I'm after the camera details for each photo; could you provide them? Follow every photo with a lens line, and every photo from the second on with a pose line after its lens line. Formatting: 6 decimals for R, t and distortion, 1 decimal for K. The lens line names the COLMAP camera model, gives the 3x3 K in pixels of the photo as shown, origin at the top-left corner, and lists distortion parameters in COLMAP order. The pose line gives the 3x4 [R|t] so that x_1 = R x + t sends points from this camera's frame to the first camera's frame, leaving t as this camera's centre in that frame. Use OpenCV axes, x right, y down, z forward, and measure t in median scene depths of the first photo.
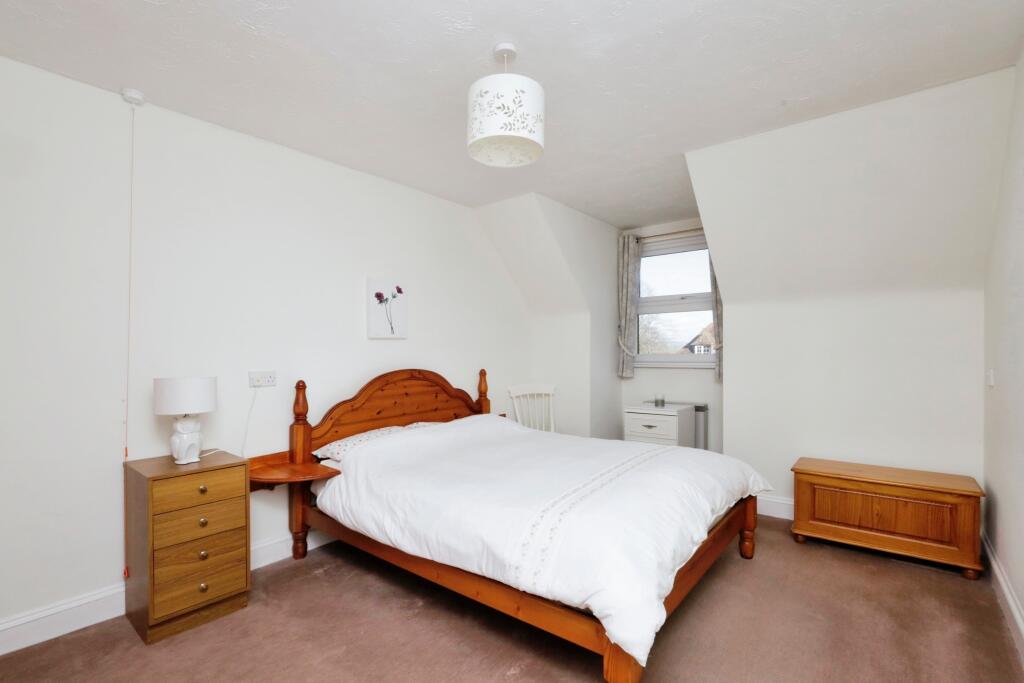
lens RADIAL K [[480.7, 0, 513.8], [0, 480.7, 341.3], [0, 0, 1]] dist [0.000326, 0.000602]
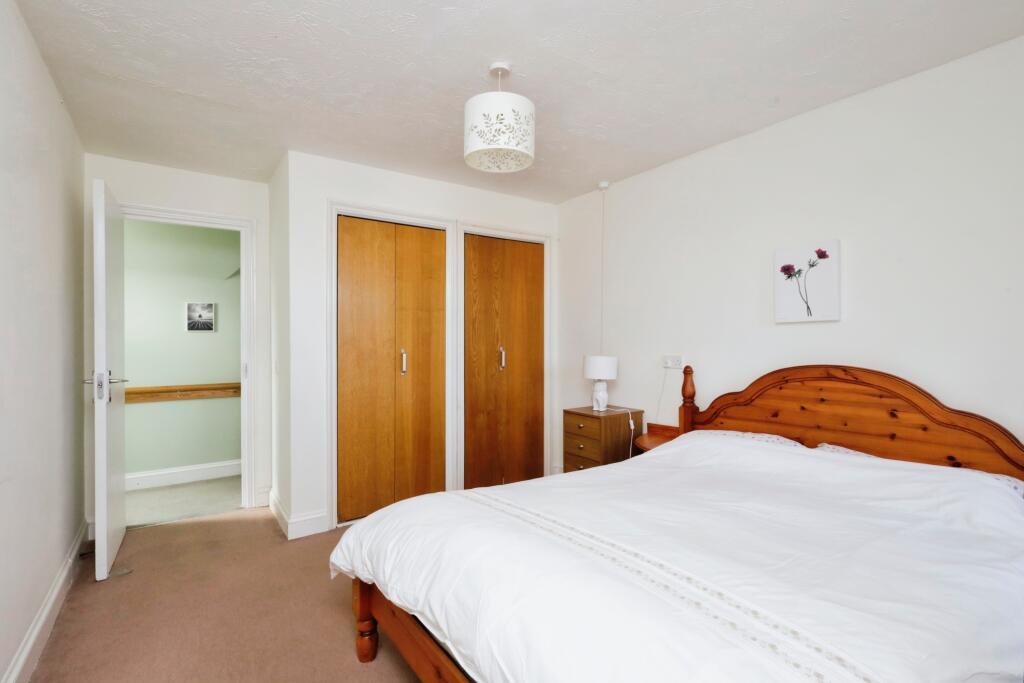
lens RADIAL K [[480.7, 0, 513.8], [0, 480.7, 341.3], [0, 0, 1]] dist [0.000326, 0.000602]
pose [[-0.292807, 0.008776, -0.956131, 0.608046], [0.024576, 0.999697, 0.001650, 0.011491], [0.955856, -0.023015, -0.292933, 0.800176]]
